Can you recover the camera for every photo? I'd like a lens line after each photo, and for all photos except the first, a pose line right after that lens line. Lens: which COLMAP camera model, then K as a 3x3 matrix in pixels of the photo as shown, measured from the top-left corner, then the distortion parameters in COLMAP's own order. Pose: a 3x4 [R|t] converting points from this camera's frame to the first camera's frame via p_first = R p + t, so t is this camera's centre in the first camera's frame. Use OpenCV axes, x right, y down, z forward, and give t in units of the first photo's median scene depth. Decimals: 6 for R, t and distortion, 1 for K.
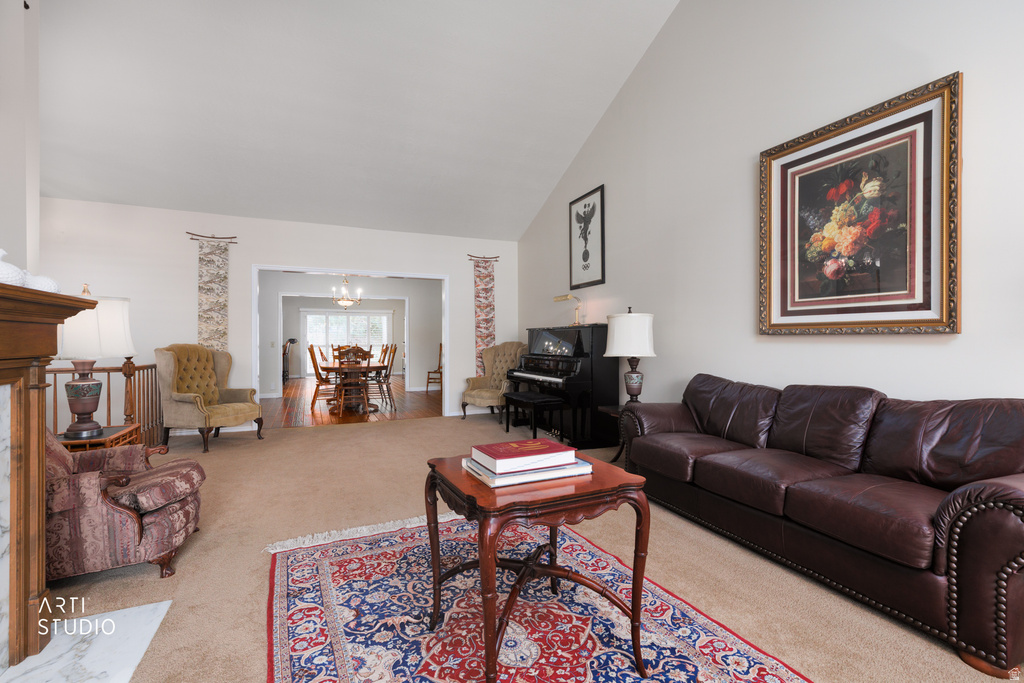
lens RADIAL K [[457.1, 0, 516.4], [0, 457.1, 341.1], [0, 0, 1]] dist [0.008173, -0.001229]
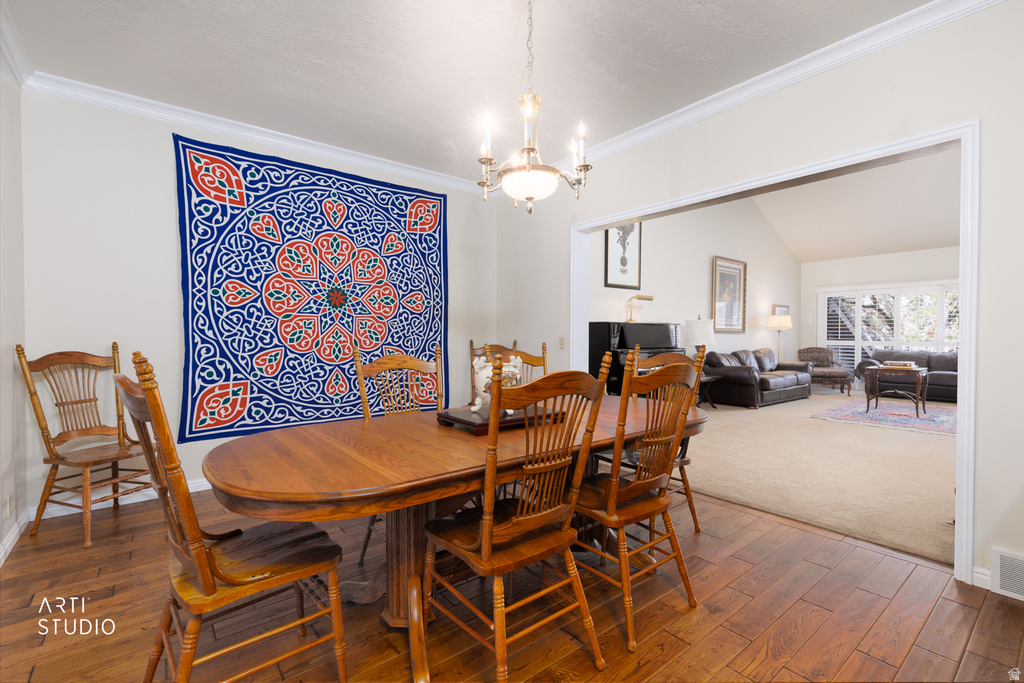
lens RADIAL K [[457.1, 0, 516.4], [0, 457.1, 341.1], [0, 0, 1]] dist [0.008173, -0.001229]
pose [[-0.239985, -0.012972, 0.970690, -1.666196], [-0.001442, 0.999914, 0.013006, 0.001118], [-0.970776, 0.001722, -0.239983, 2.812361]]
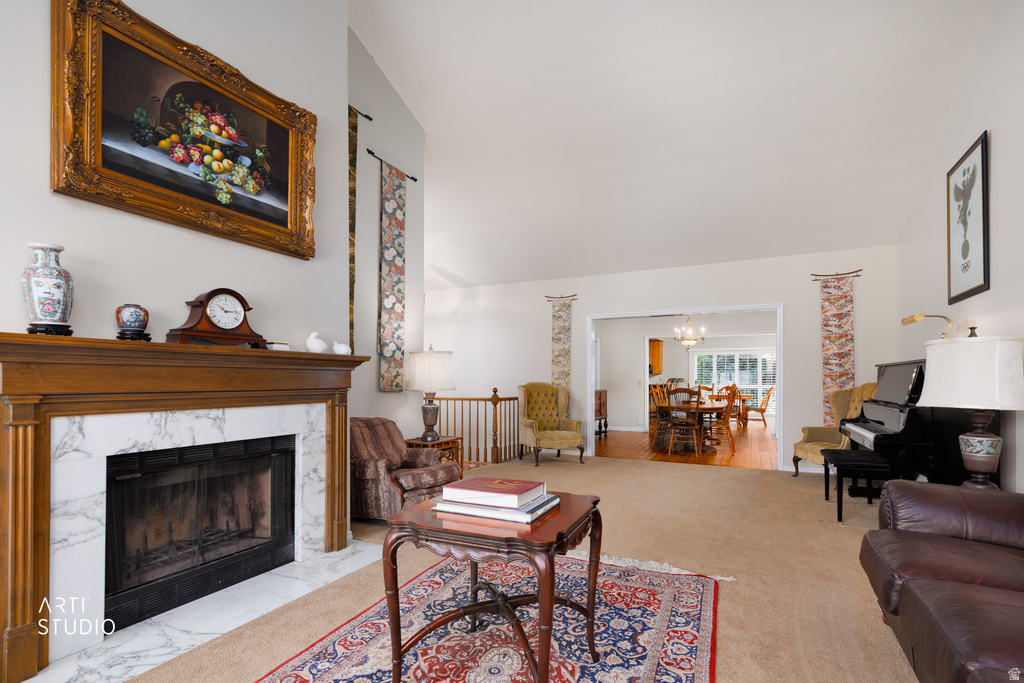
lens RADIAL K [[472.0, 0, 540.2], [0, 472.0, 377.3], [0, 0, 1]] dist [0.005282, -0.000390]
pose [[0.652624, -0.000954, -0.757681, 0.485013], [-0.004200, 0.999979, -0.004876, -0.002600], [0.757670, 0.006364, 0.652607, 0.206360]]
